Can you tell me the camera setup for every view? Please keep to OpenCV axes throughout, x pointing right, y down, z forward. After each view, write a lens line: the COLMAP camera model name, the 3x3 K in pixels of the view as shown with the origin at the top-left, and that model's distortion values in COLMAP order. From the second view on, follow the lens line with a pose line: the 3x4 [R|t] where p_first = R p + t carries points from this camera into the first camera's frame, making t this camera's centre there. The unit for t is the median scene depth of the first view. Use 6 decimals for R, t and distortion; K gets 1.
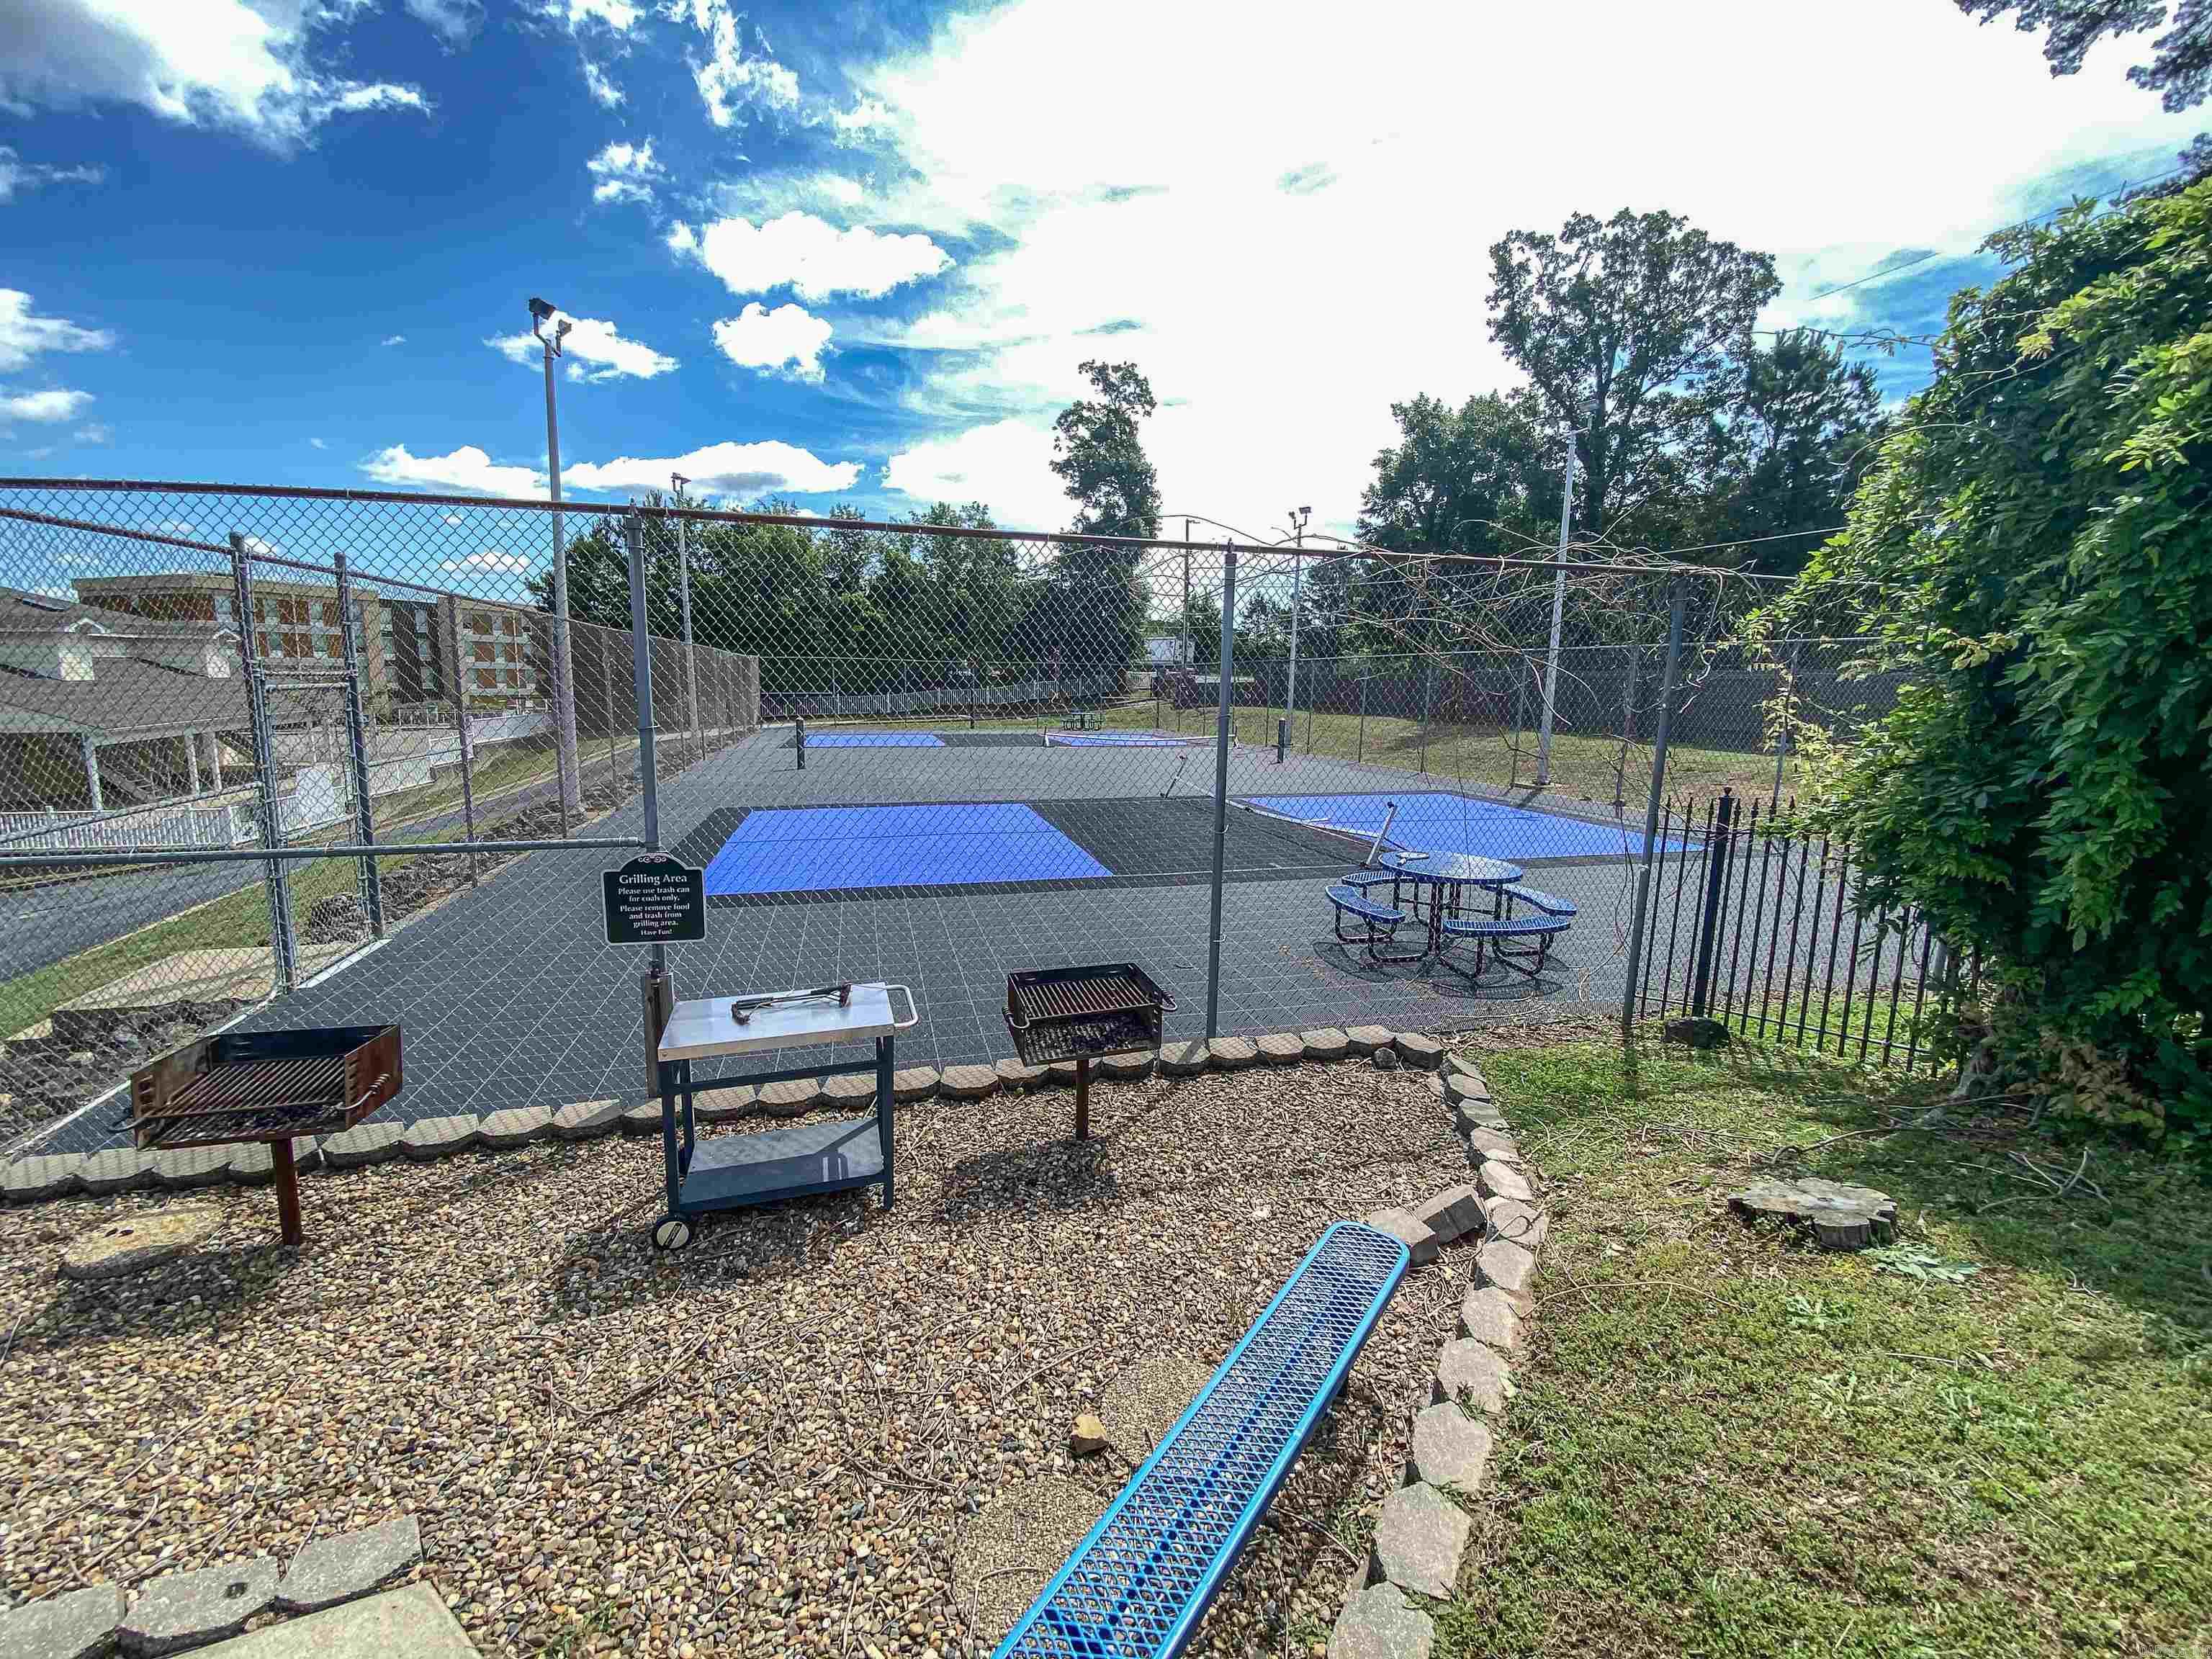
lens RADIAL K [[890.7, 0, 1135.8], [0, 890.7, 831.8], [0, 0, 1]] dist [0.001450, -0.011657]
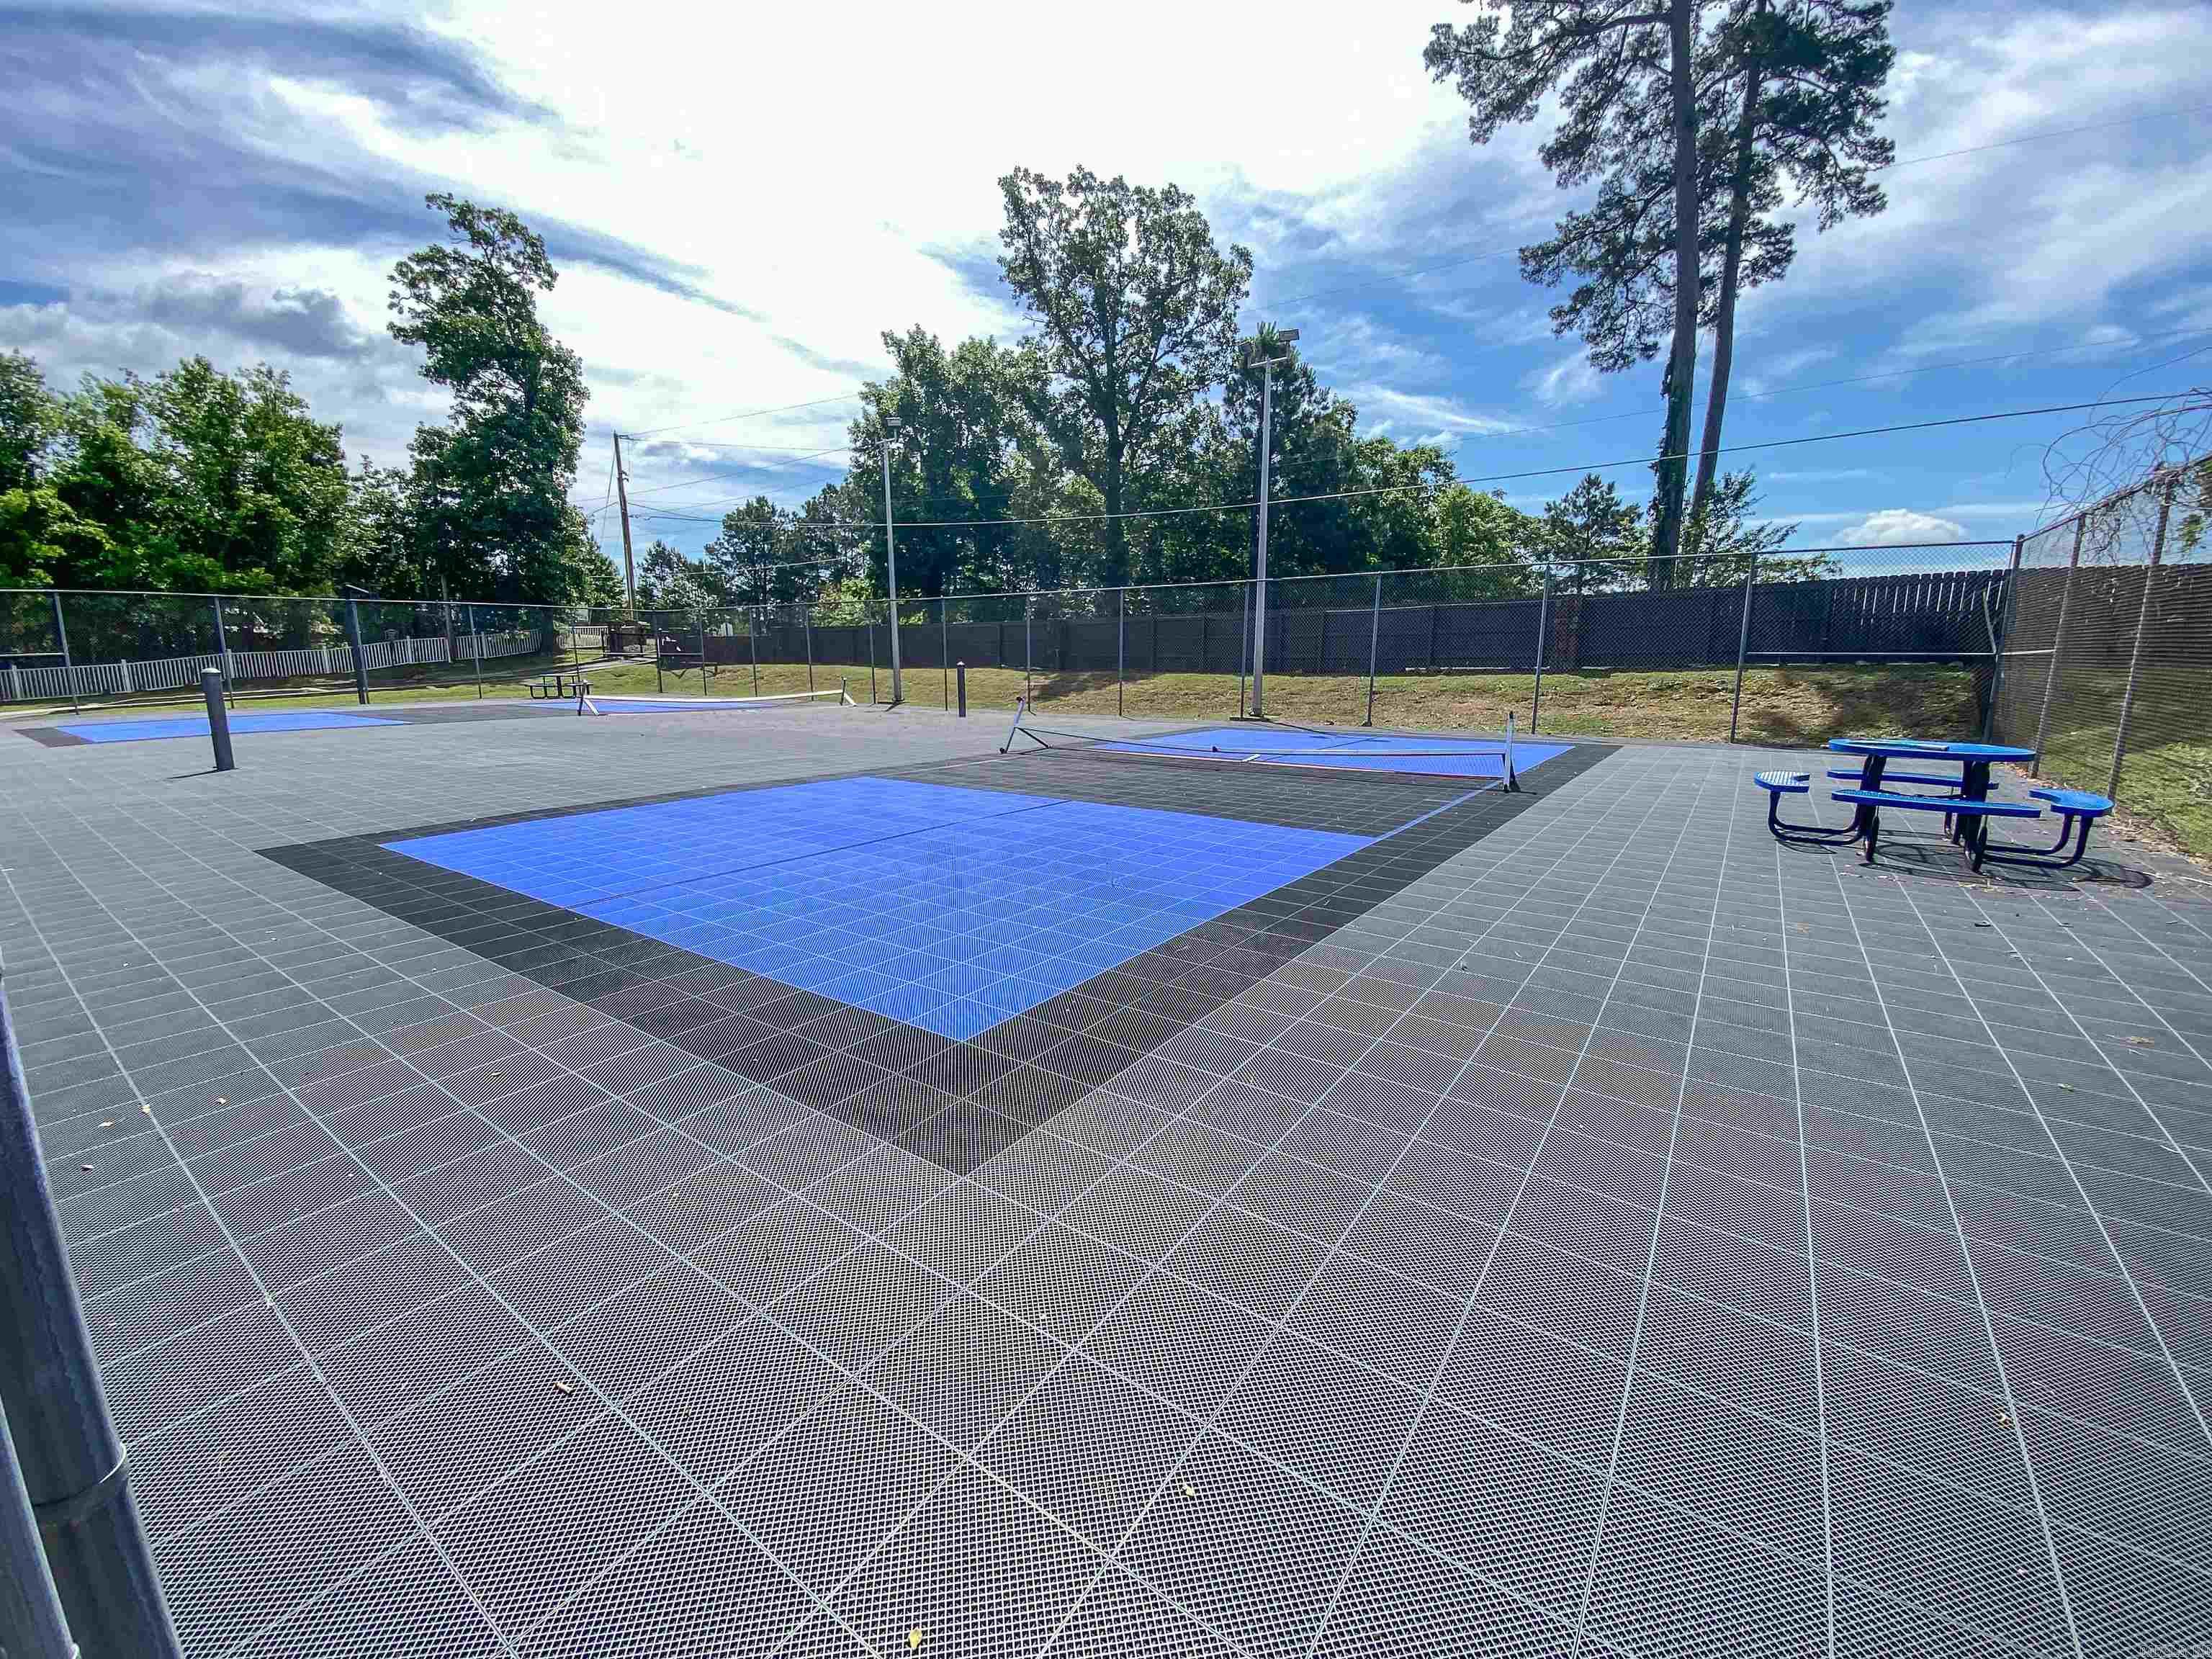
lens RADIAL K [[885.2, 0, 1131.0], [0, 885.2, 808.7], [0, 0, 1]] dist [0.025985, -0.024056]
pose [[0.792873, -0.117168, 0.598017, -0.147335], [0.112138, 0.992636, 0.045808, -0.008855], [-0.598980, 0.030741, 0.800173, 0.164640]]
